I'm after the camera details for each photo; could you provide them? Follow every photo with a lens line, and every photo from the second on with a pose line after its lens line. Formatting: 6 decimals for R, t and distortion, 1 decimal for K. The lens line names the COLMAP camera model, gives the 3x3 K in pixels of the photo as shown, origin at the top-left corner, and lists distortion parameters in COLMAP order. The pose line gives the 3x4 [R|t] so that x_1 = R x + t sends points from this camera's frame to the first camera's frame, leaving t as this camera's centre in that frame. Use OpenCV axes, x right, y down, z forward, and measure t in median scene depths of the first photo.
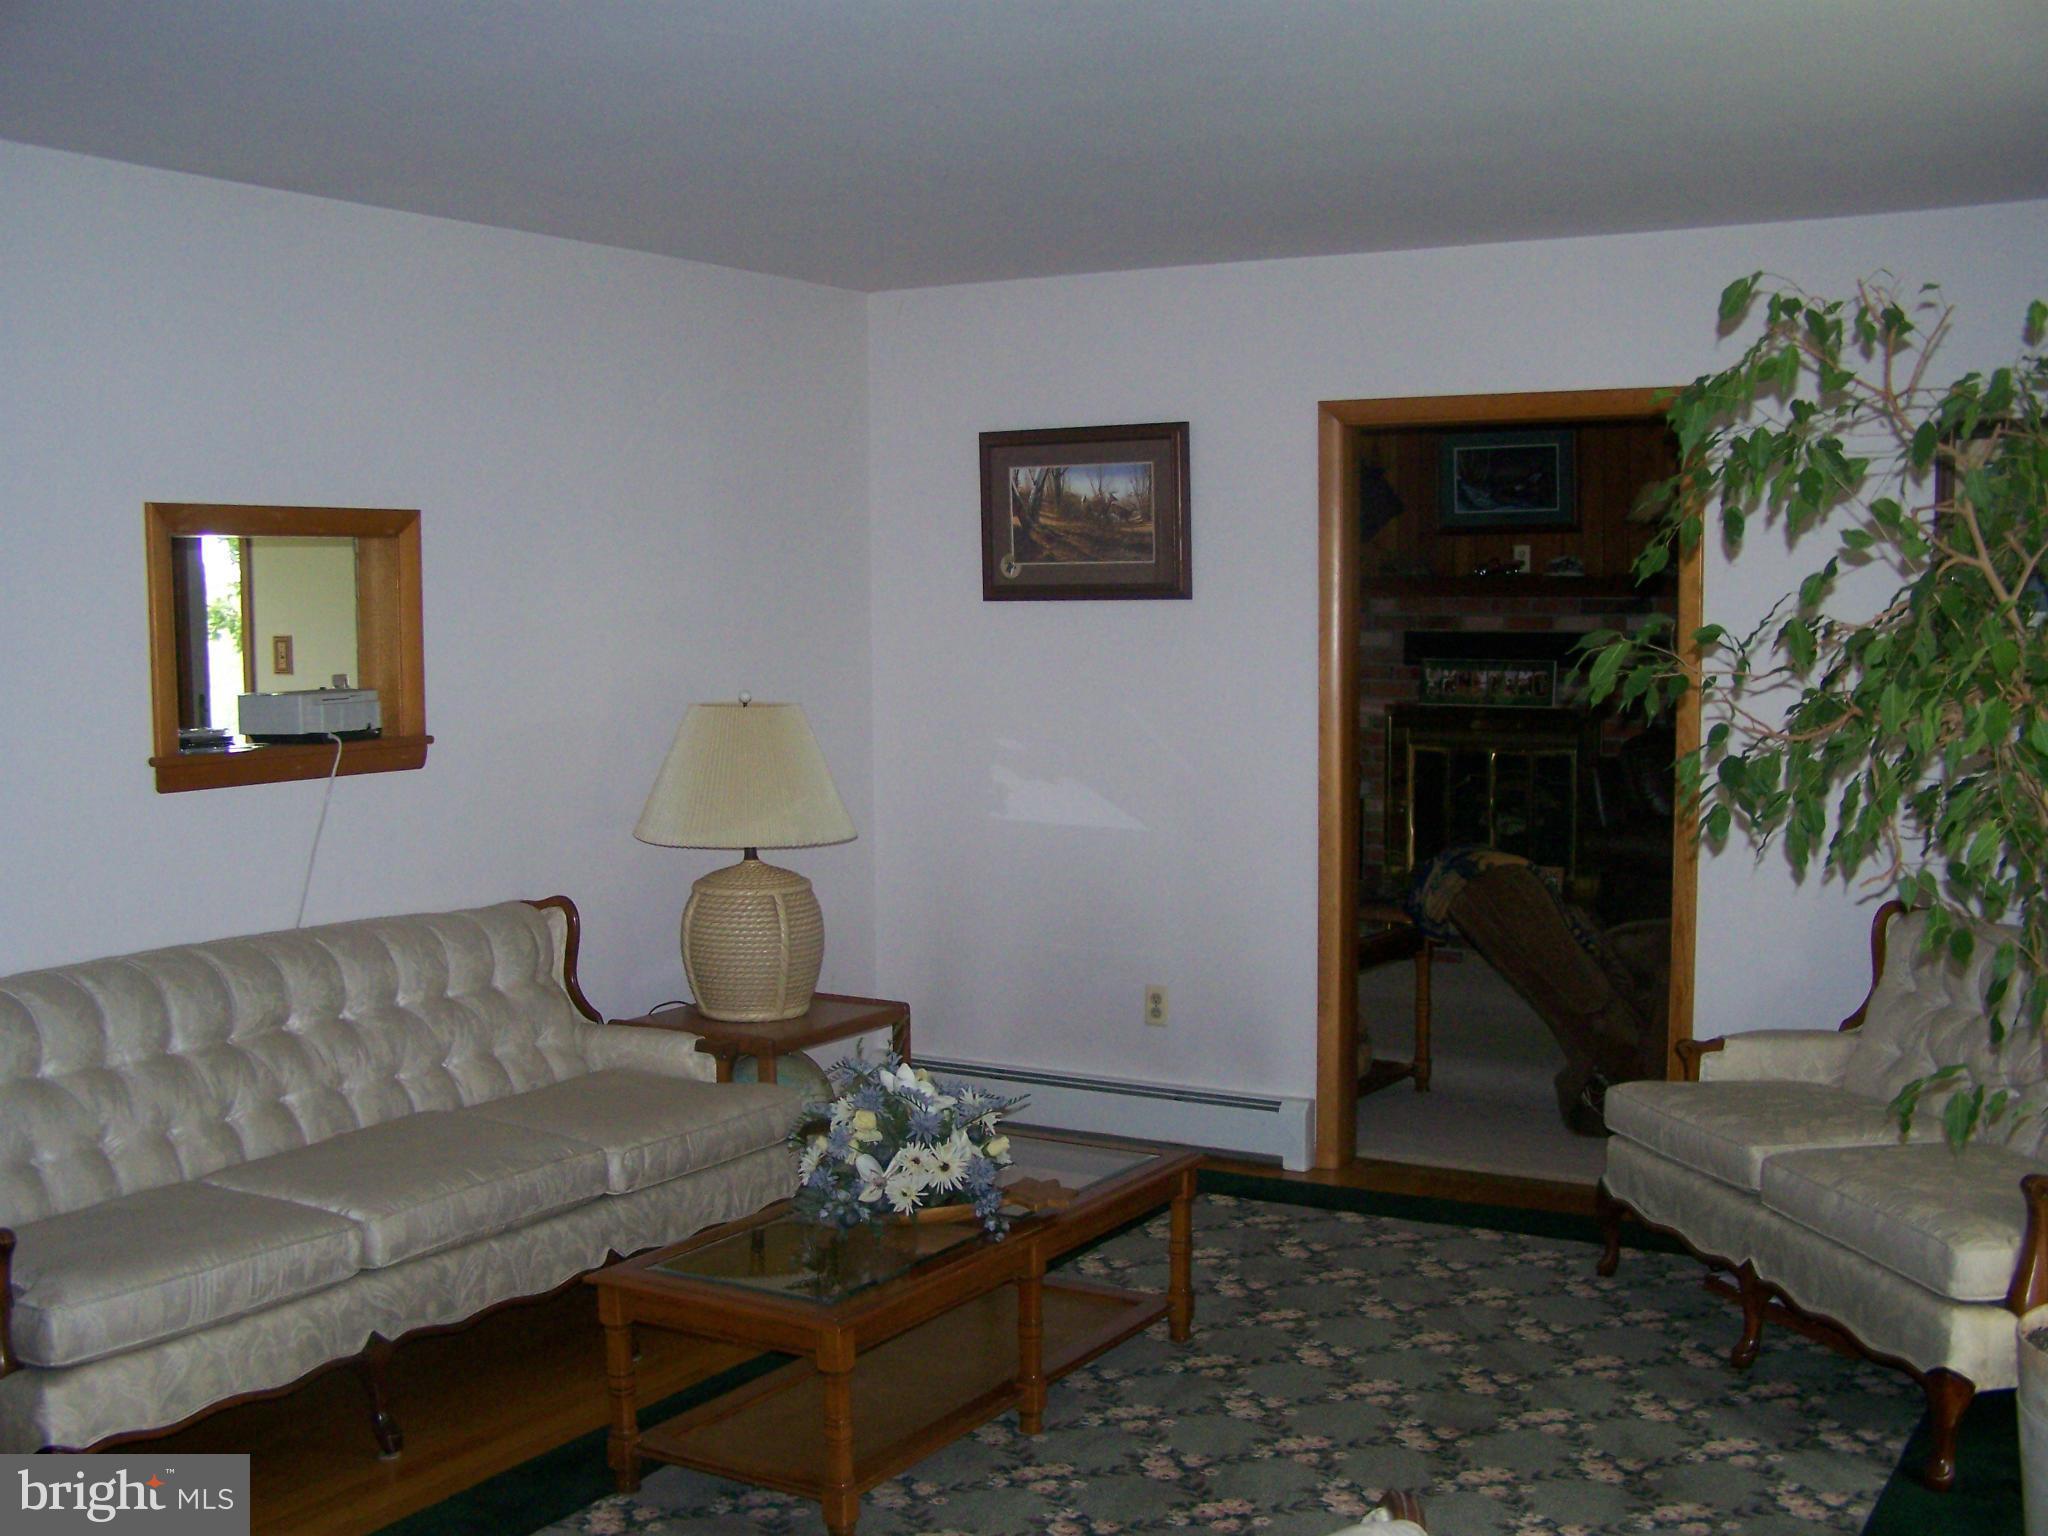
lens RADIAL K [[2341.9, 0, 1030.7], [0, 2341.9, 772.7], [0, 0, 1]] dist [-0.098163, 0.000000]
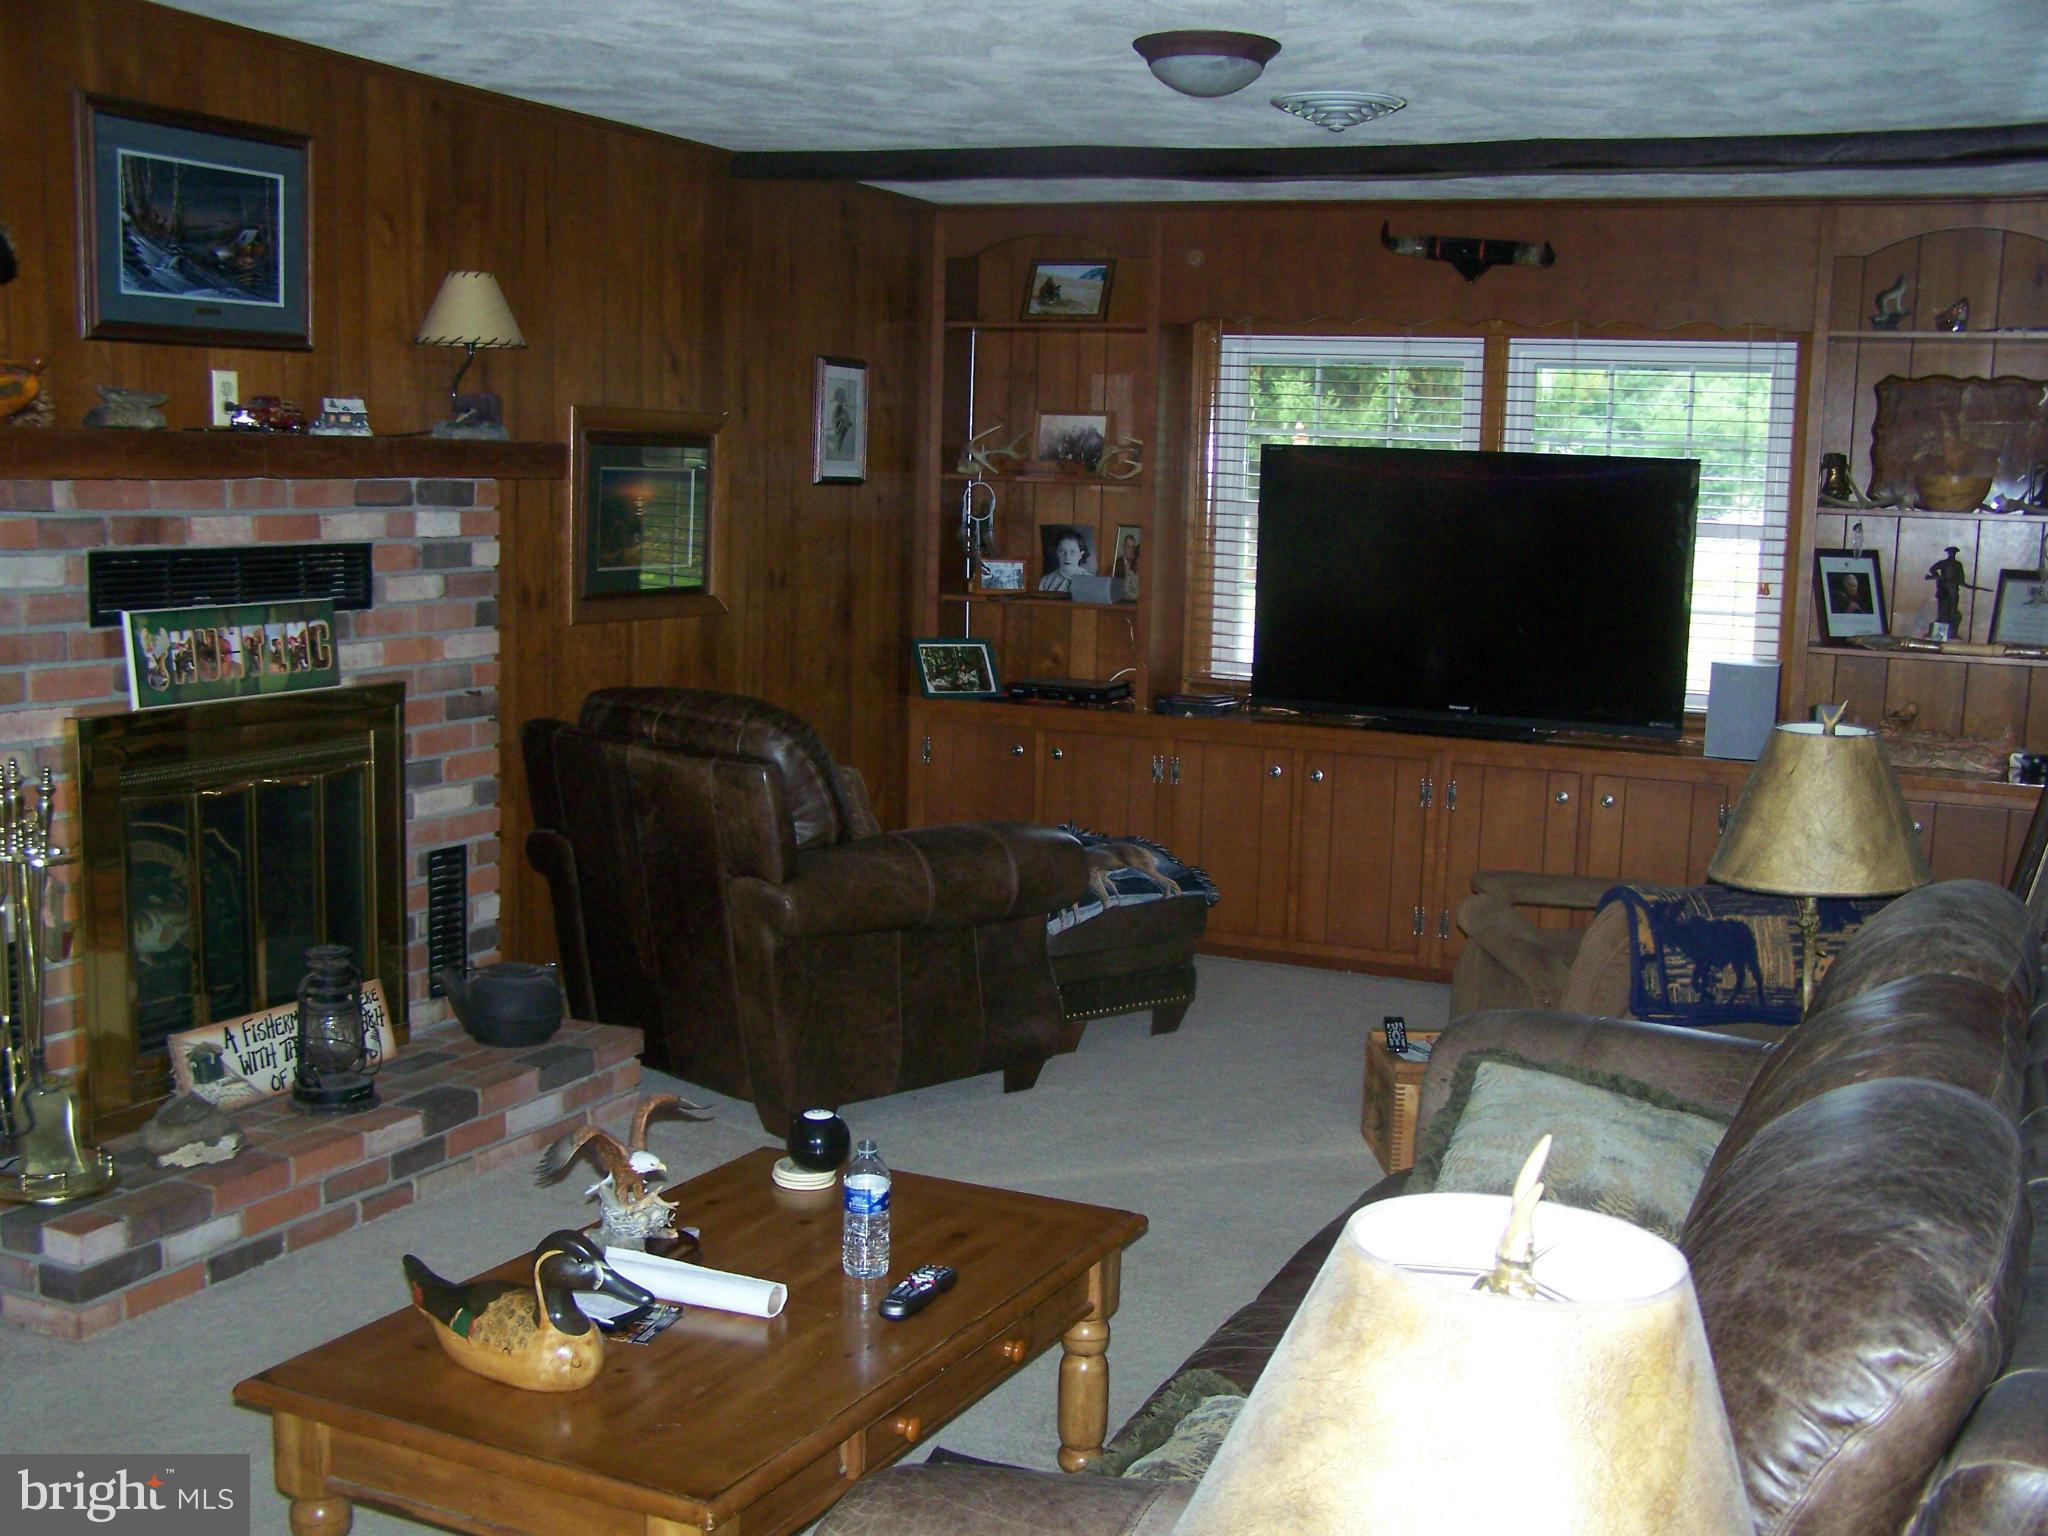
lens RADIAL K [[2341.9, 0, 1025.0], [0, 2341.9, 771.6], [0, 0, 1]] dist [-0.098163, 0.000000]
pose [[-0.096249, -0.129544, 0.986891, -0.306595], [0.049480, 0.989646, 0.134731, -0.071217], [-0.994127, 0.061799, -0.088842, 0.884863]]
